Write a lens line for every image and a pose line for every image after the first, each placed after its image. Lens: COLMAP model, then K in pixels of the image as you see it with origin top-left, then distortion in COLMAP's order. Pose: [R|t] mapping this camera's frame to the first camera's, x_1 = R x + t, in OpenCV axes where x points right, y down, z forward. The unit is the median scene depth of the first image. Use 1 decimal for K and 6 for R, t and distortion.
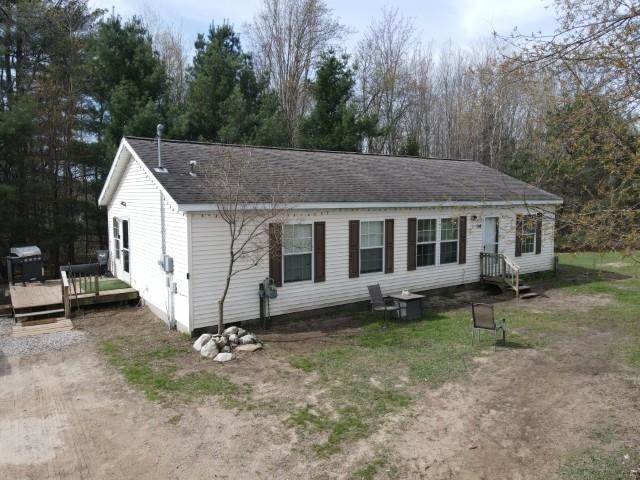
lens RADIAL K [[468.9, 0, 320.0], [0, 468.9, 240.0], [0, 0, 1]] dist [0.029914, -0.000967]
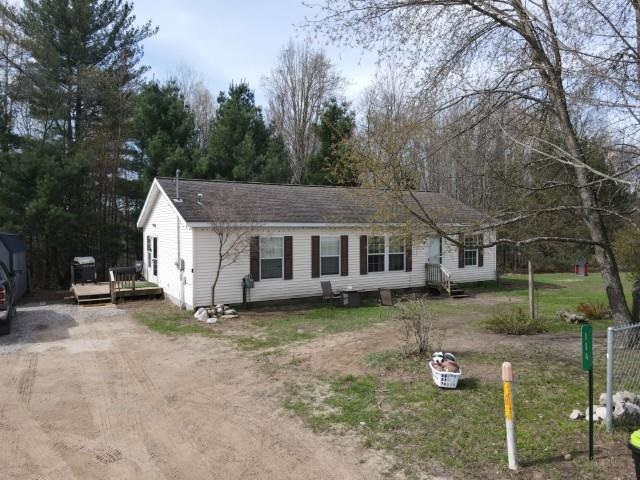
lens RADIAL K [[468.9, 0, 320.0], [0, 468.9, 240.0], [0, 0, 1]] dist [0.029914, -0.000967]
pose [[0.997577, 0.000730, -0.069566, 0.155179], [-0.005225, 0.997907, -0.064458, 0.050371], [0.069373, 0.064665, 0.995493, -0.317886]]
